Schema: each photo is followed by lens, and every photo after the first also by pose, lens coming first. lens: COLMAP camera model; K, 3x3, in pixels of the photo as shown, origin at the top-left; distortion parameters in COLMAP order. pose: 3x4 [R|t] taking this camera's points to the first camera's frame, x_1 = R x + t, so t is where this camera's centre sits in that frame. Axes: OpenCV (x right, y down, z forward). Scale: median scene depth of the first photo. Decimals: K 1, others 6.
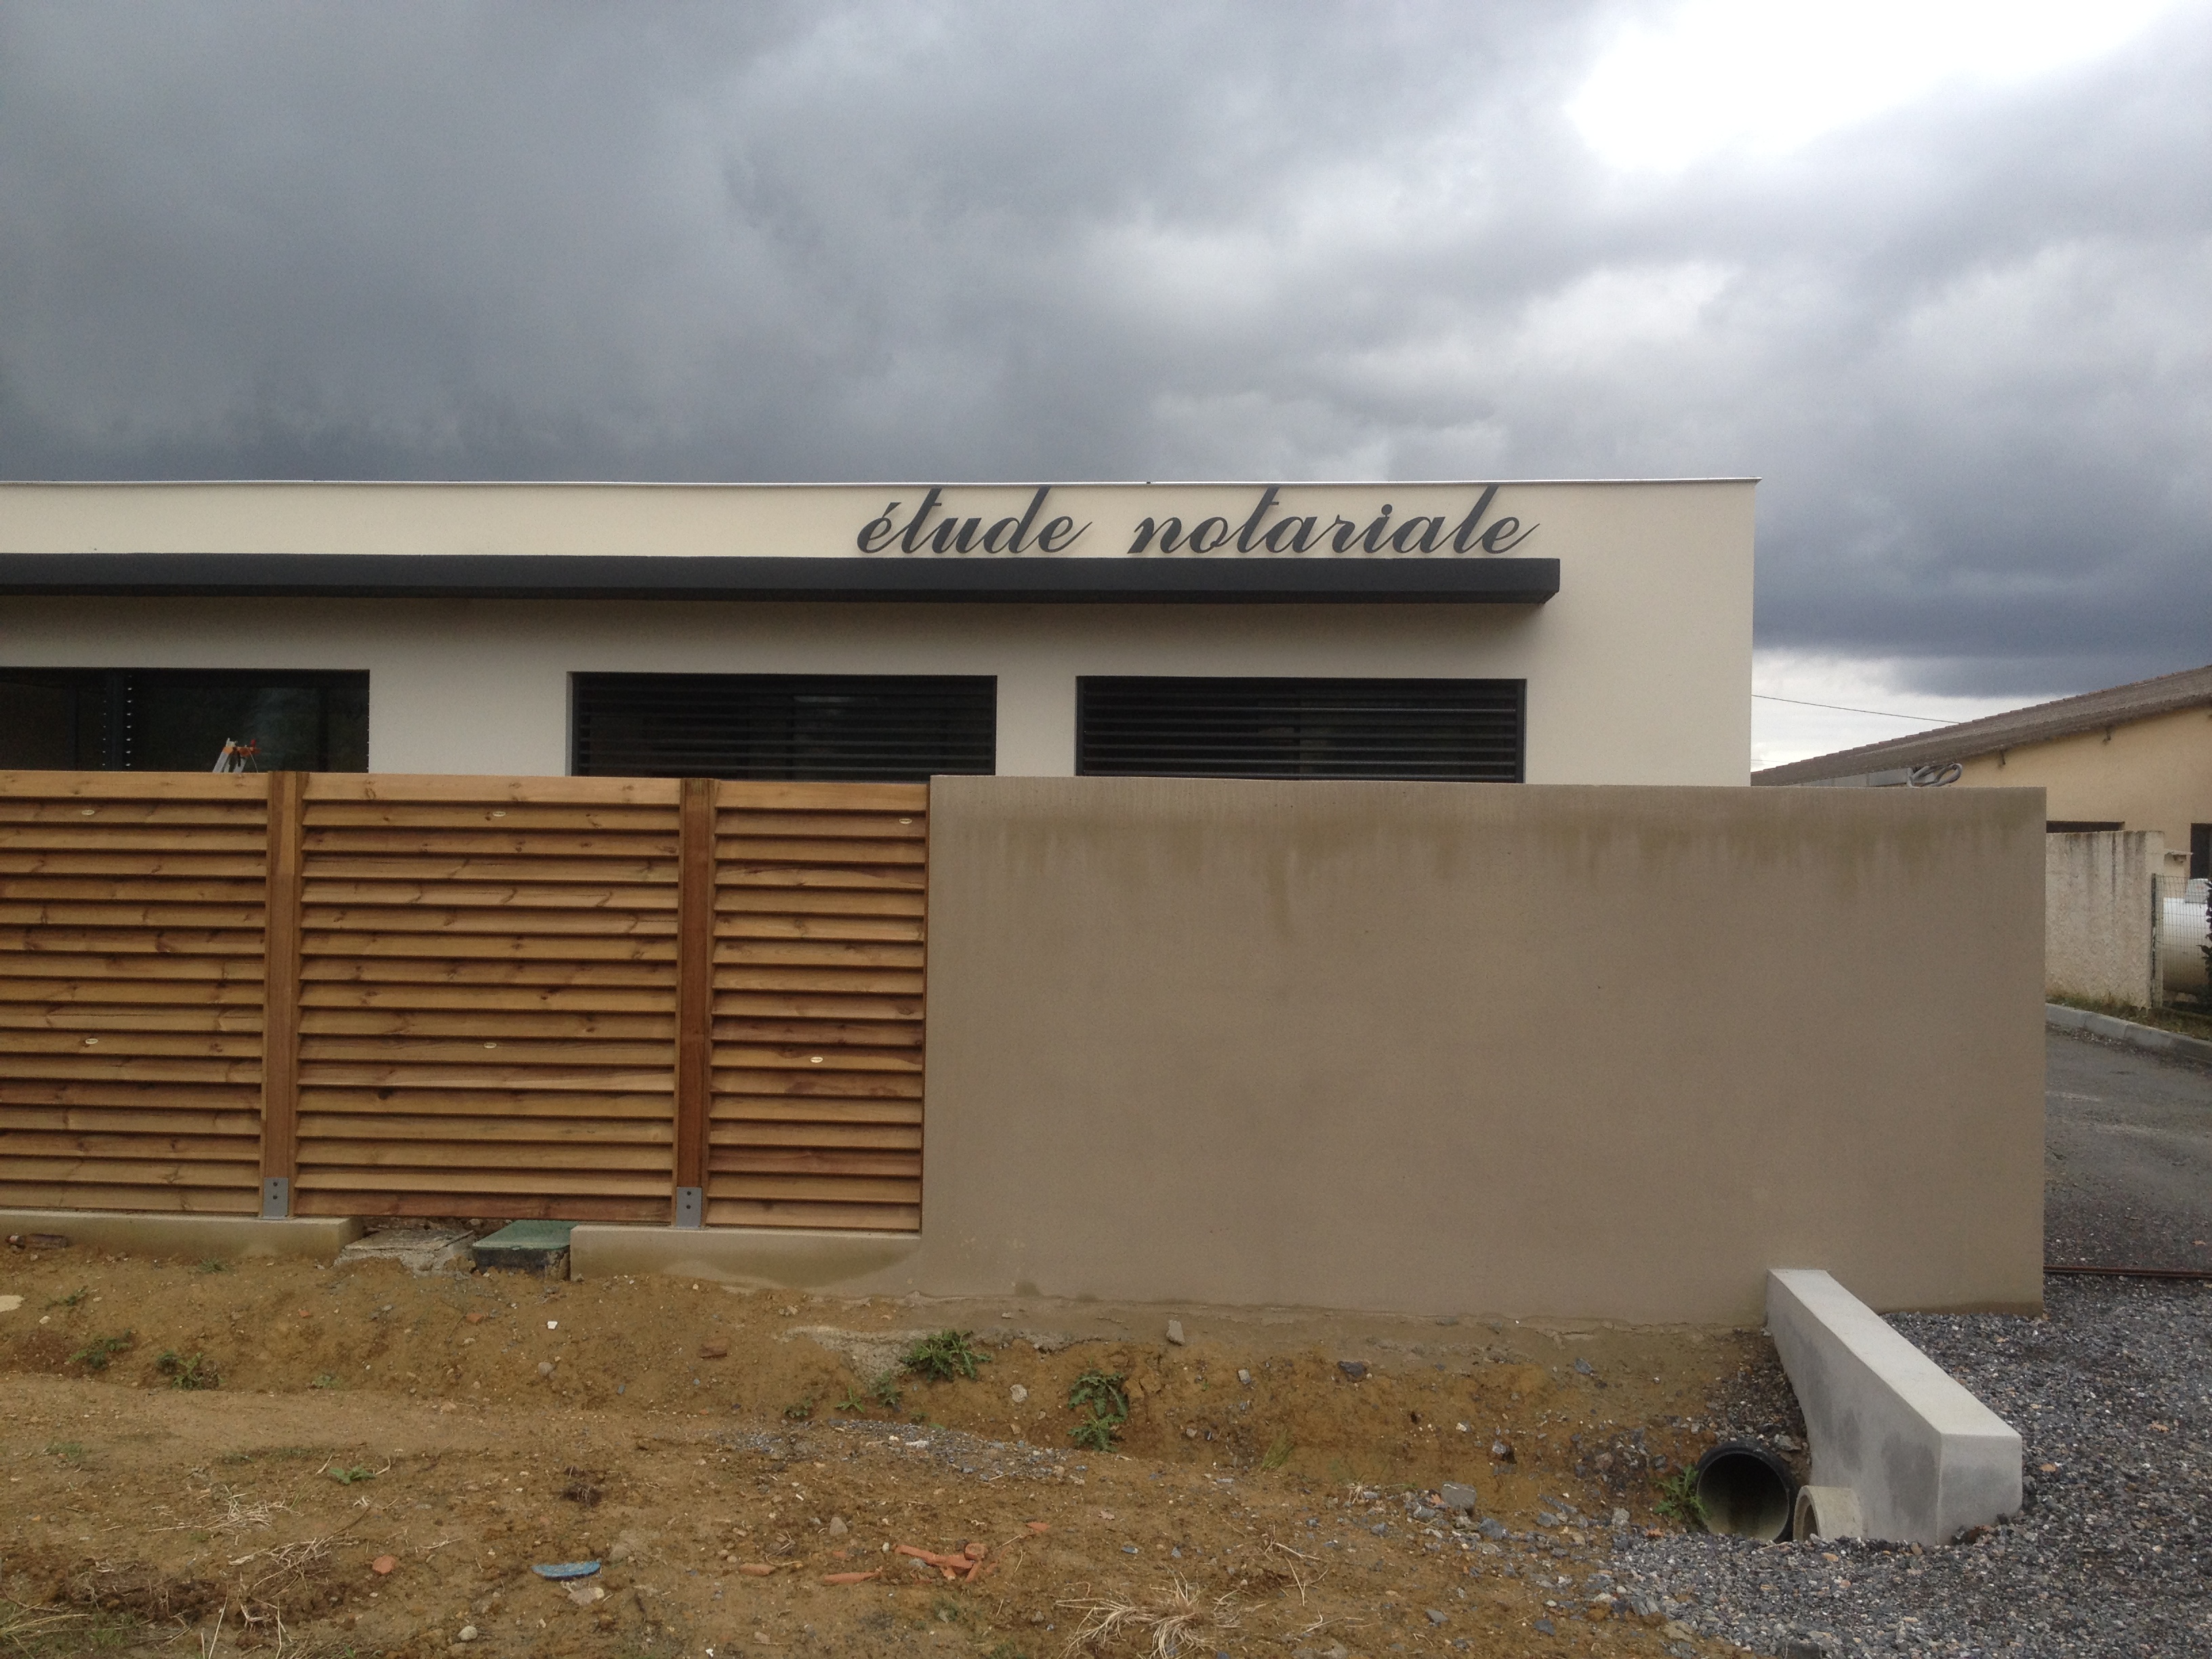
lens RADIAL K [[2070.8, 0, 1106.0], [0, 2070.8, 829.5], [0, 0, 1]] dist [0.155668, -0.349053]
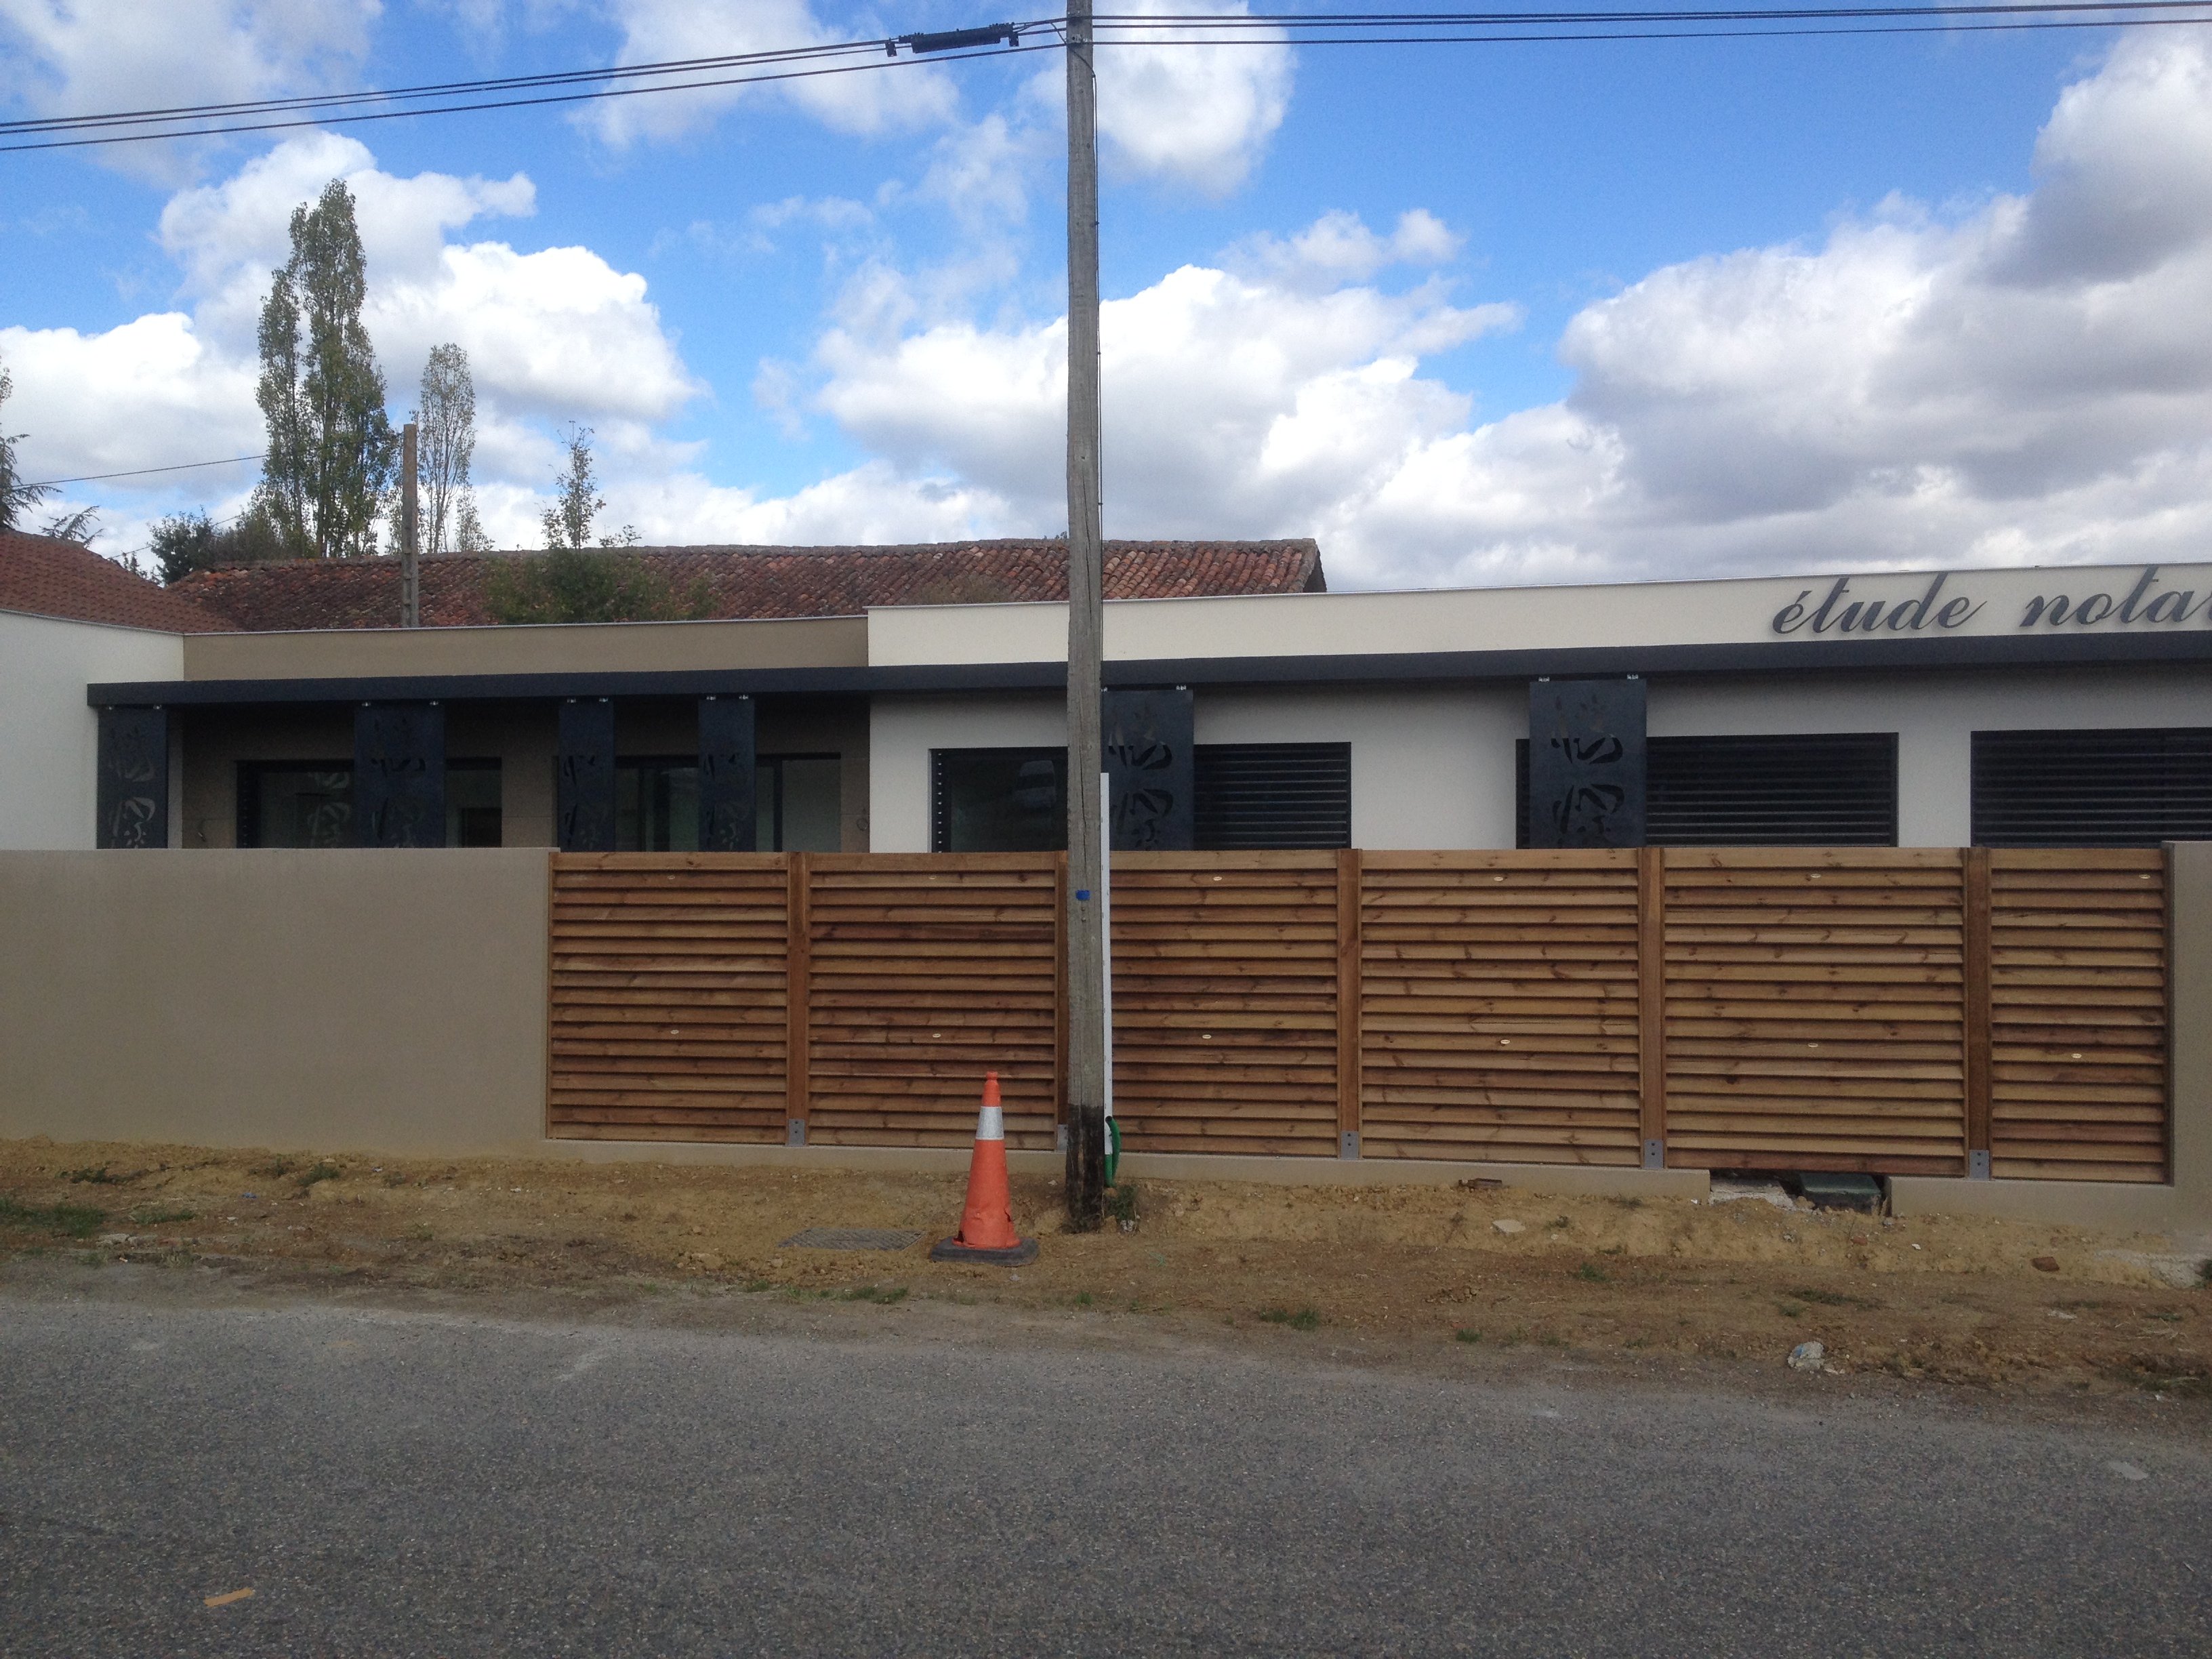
lens RADIAL K [[2070.8, 0, 1106.0], [0, 2070.8, 829.5], [0, 0, 1]] dist [0.155668, -0.349053]
pose [[0.990883, -0.020854, -0.133104, -0.563334], [0.021244, 0.999773, 0.001511, -0.049284], [0.133042, -0.004324, 0.991101, -0.418484]]
